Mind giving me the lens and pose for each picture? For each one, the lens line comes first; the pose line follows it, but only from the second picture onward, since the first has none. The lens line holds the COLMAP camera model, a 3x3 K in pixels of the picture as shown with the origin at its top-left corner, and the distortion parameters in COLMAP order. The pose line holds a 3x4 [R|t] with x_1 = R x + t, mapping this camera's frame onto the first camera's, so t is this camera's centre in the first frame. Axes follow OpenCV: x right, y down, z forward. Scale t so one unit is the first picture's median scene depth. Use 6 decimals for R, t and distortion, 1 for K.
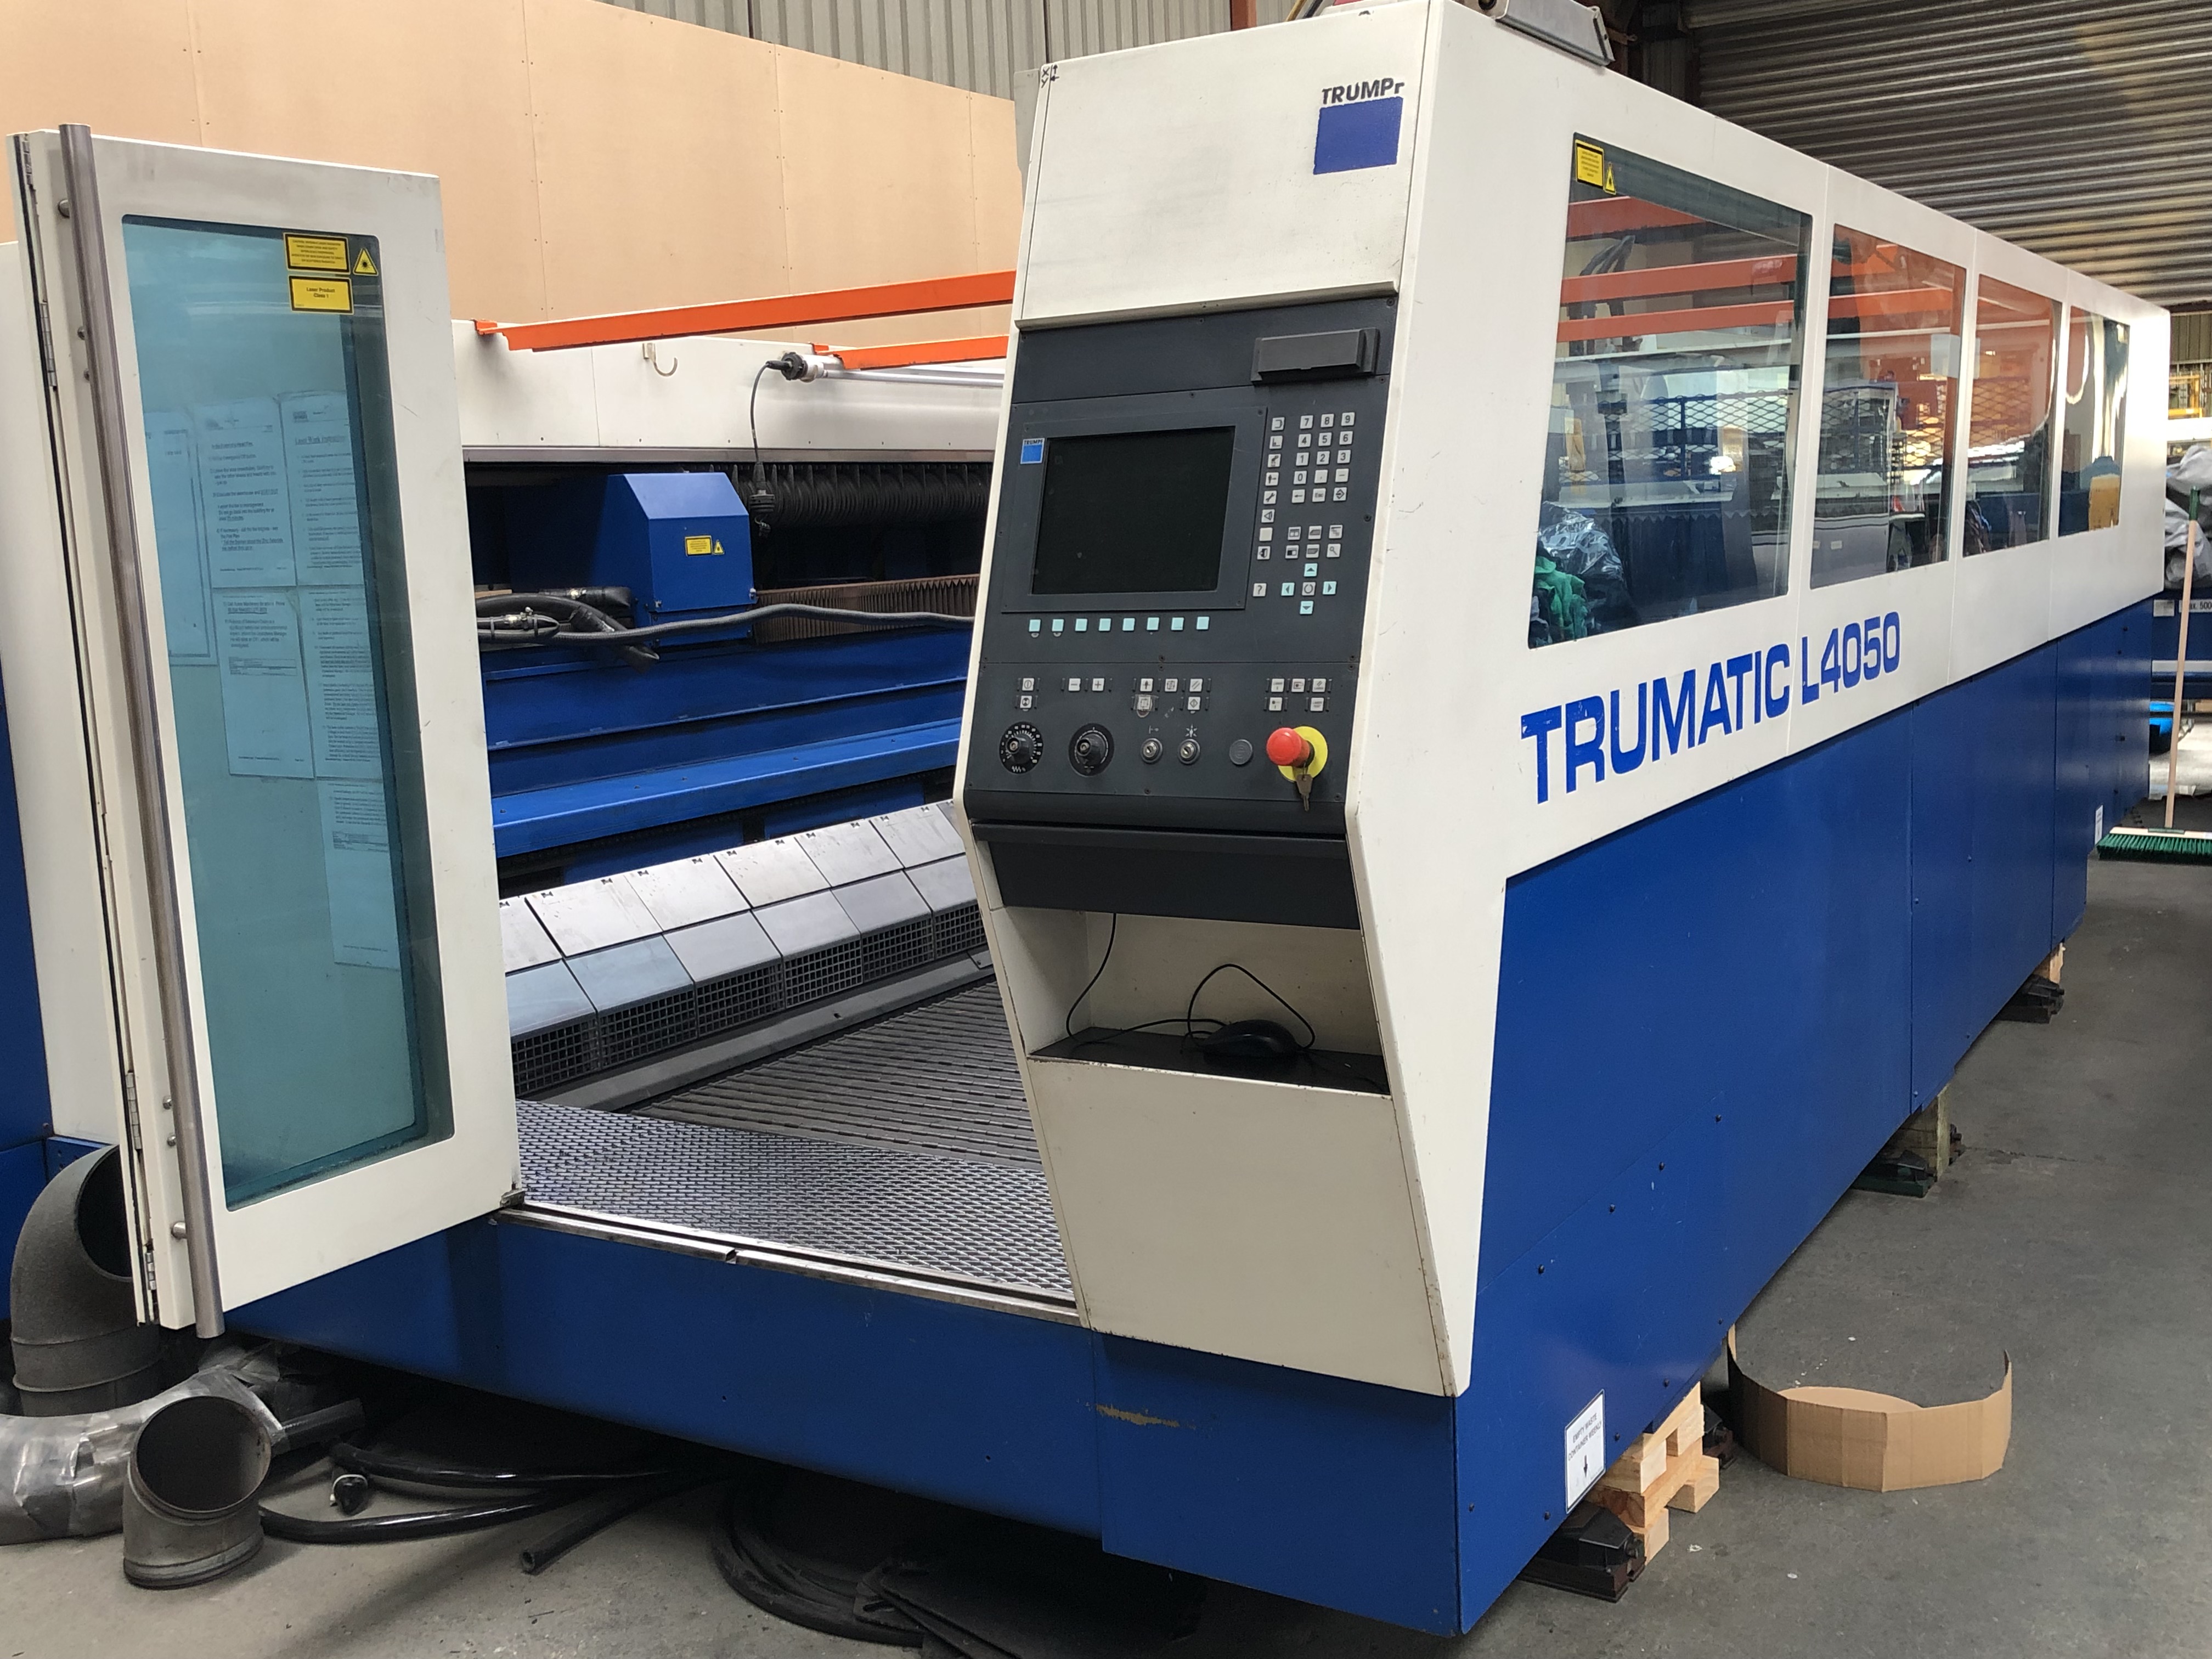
lens RADIAL K [[2187.0, 0, 1119.1], [0, 2187.0, 823.8], [0, 0, 1]] dist [0.013659, 0.000000]
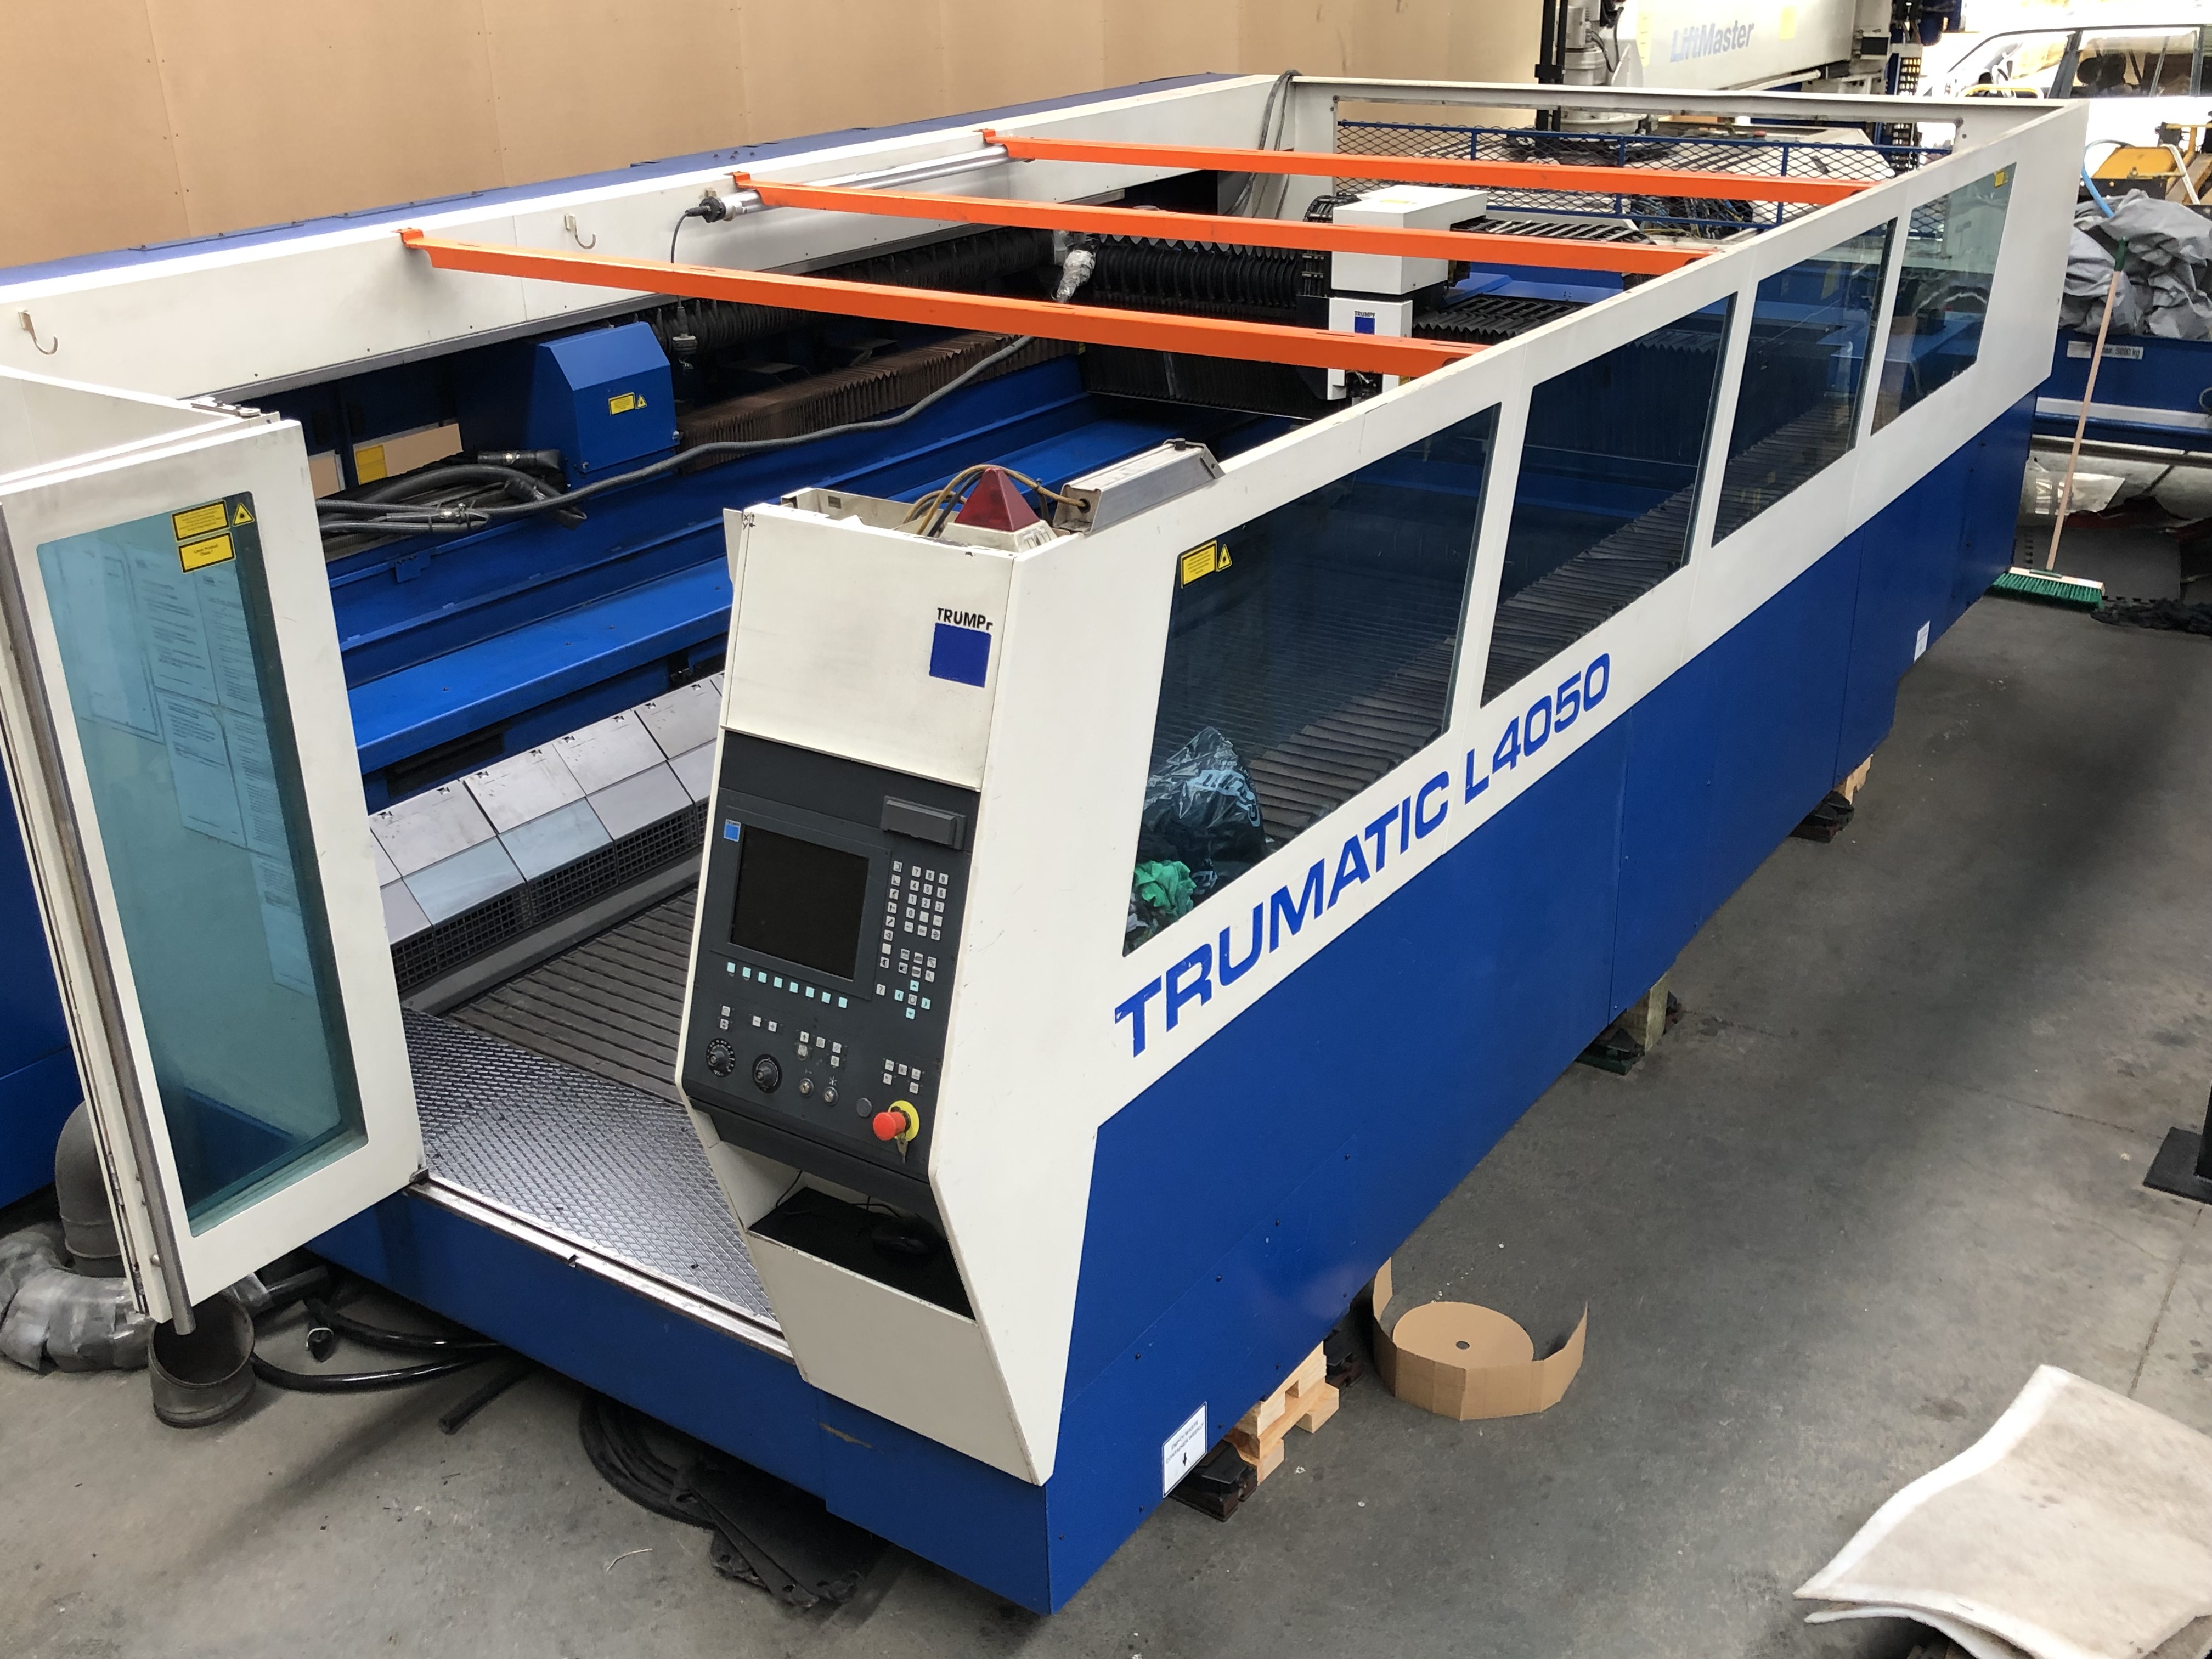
lens RADIAL K [[2187.0, 0, 1109.7], [0, 2187.0, 818.6], [0, 0, 1]] dist [0.013659, 0.000000]
pose [[0.998636, 0.039096, -0.034597, 0.168472], [-0.028327, 0.962452, 0.269971, -0.392030], [0.043853, -0.268623, 0.962247, -0.179265]]
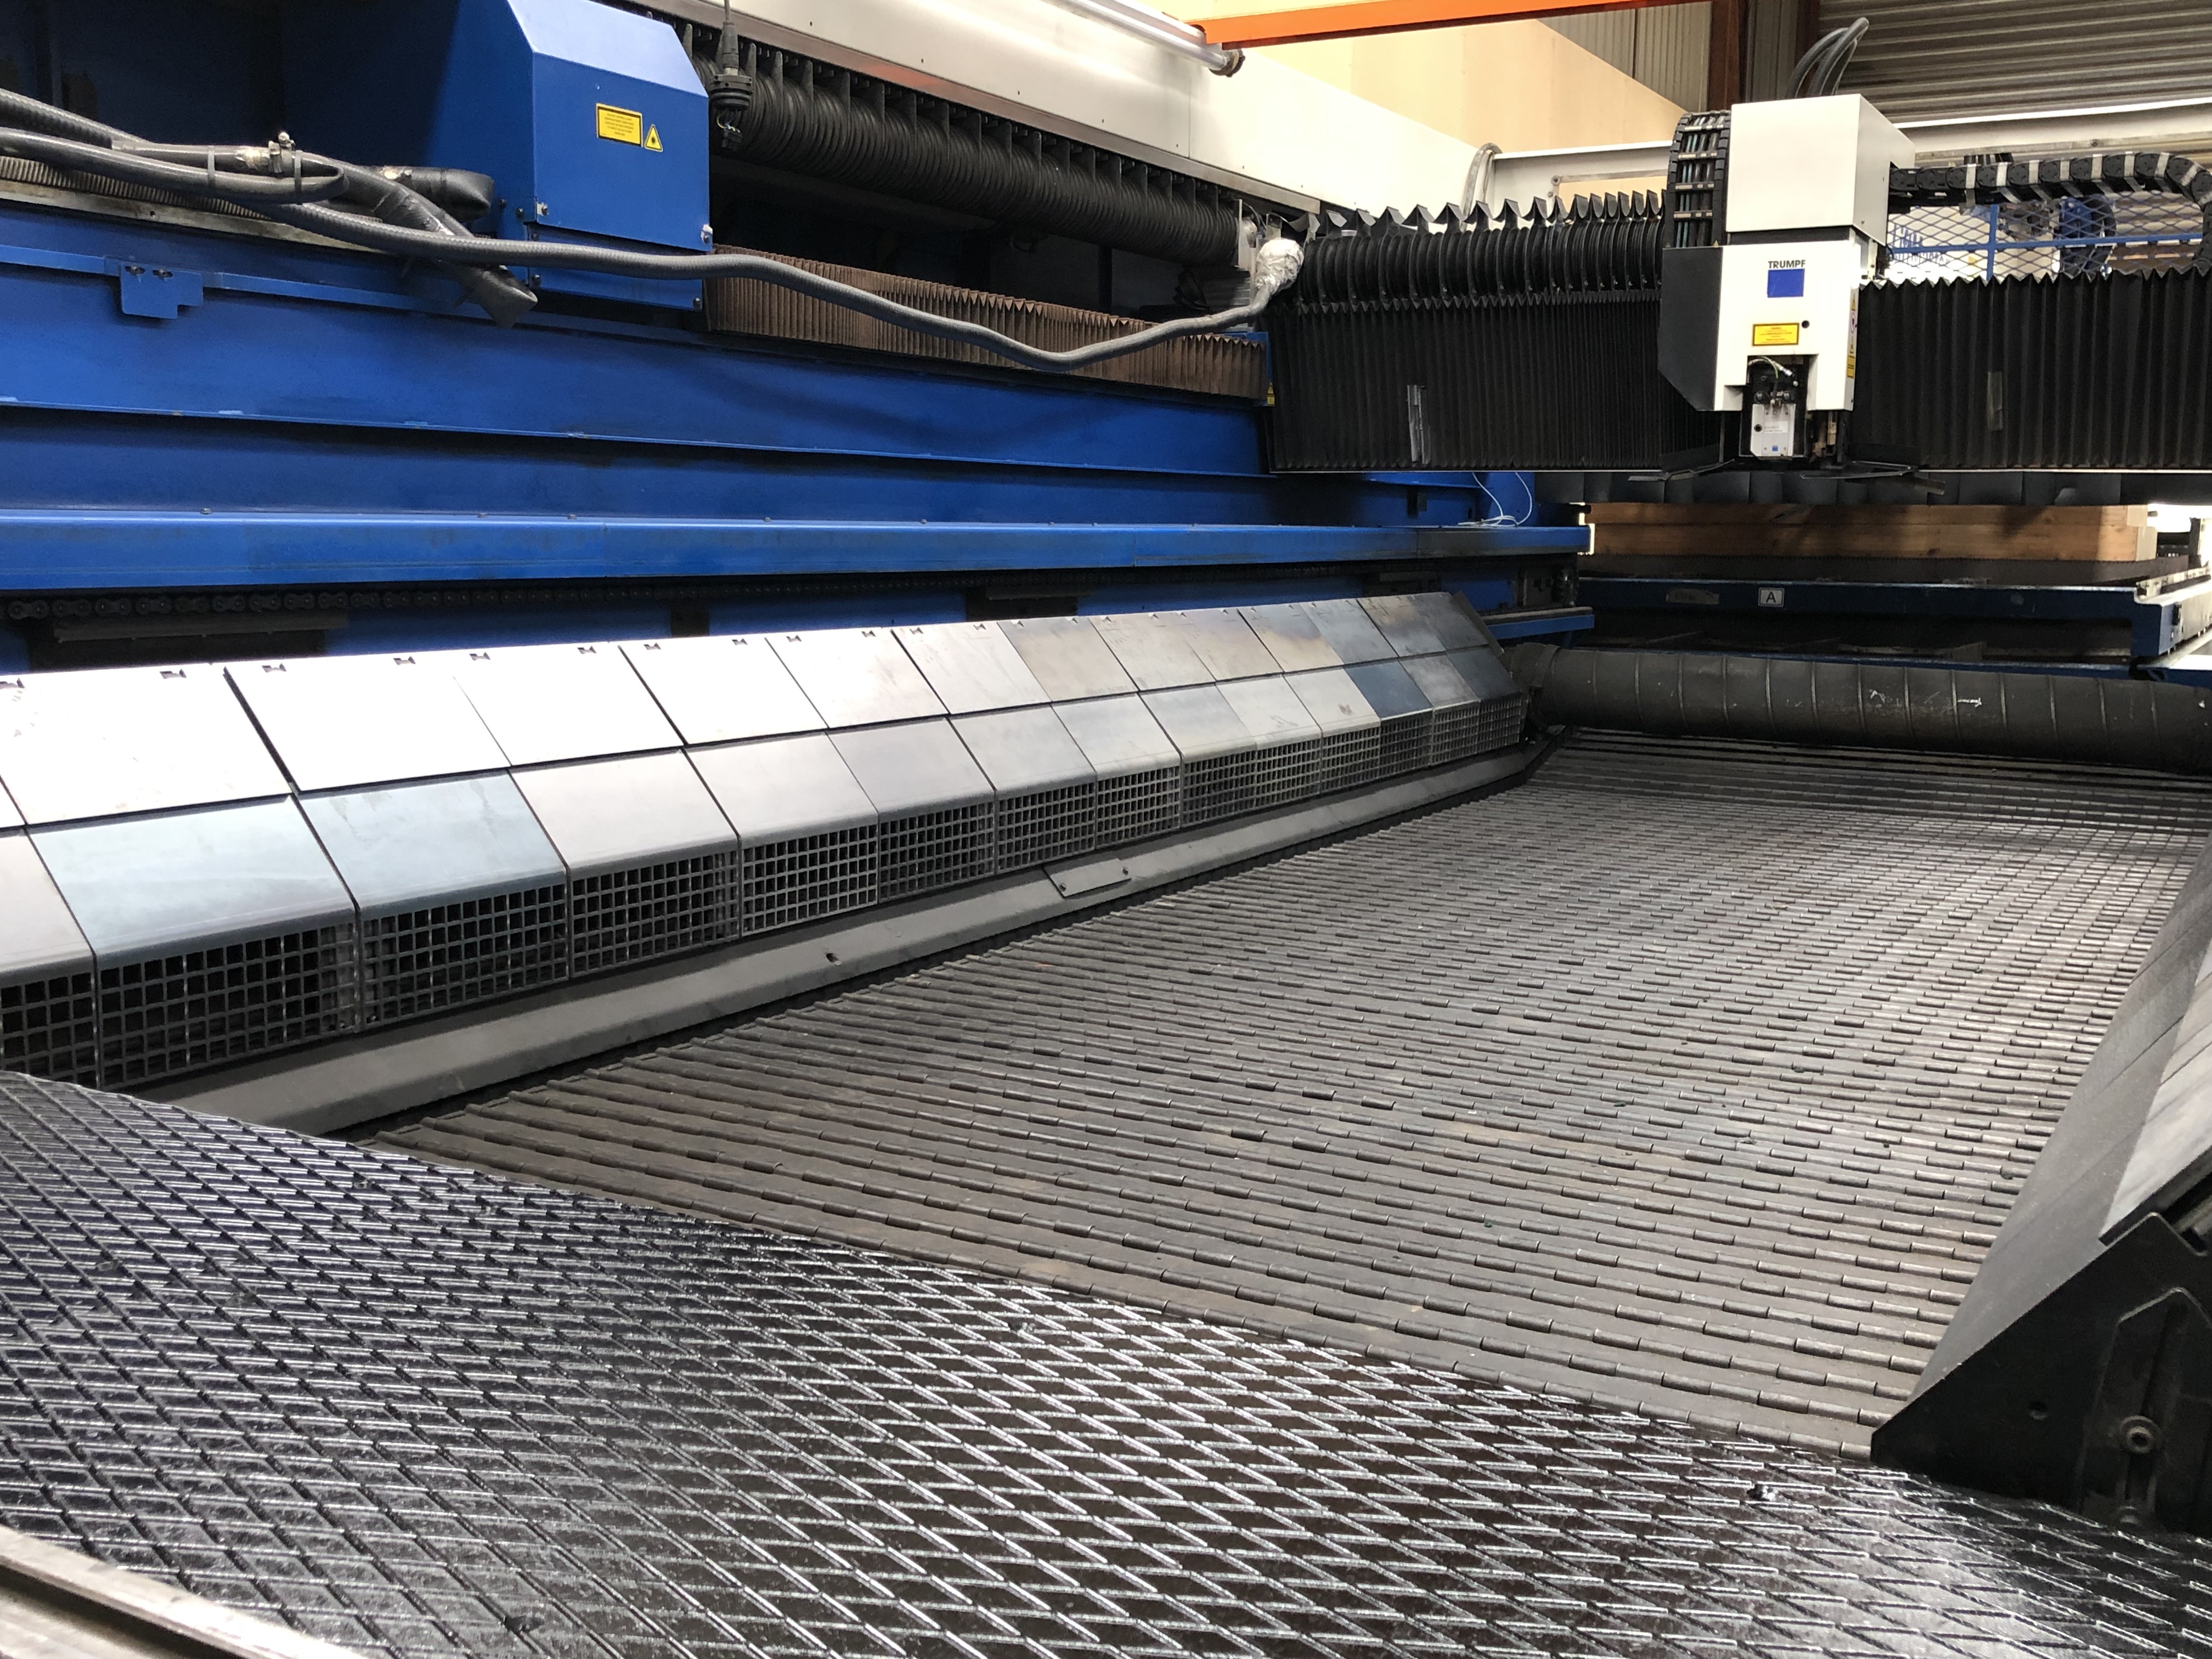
lens RADIAL K [[2187.0, 0, 1098.1], [0, 2187.0, 812.9], [0, 0, 1]] dist [0.013659, 0.000000]
pose [[0.998019, 0.051317, 0.036388, -0.135025], [-0.050949, 0.998641, -0.010948, 0.087222], [-0.036900, 0.009072, 0.999278, 0.726339]]
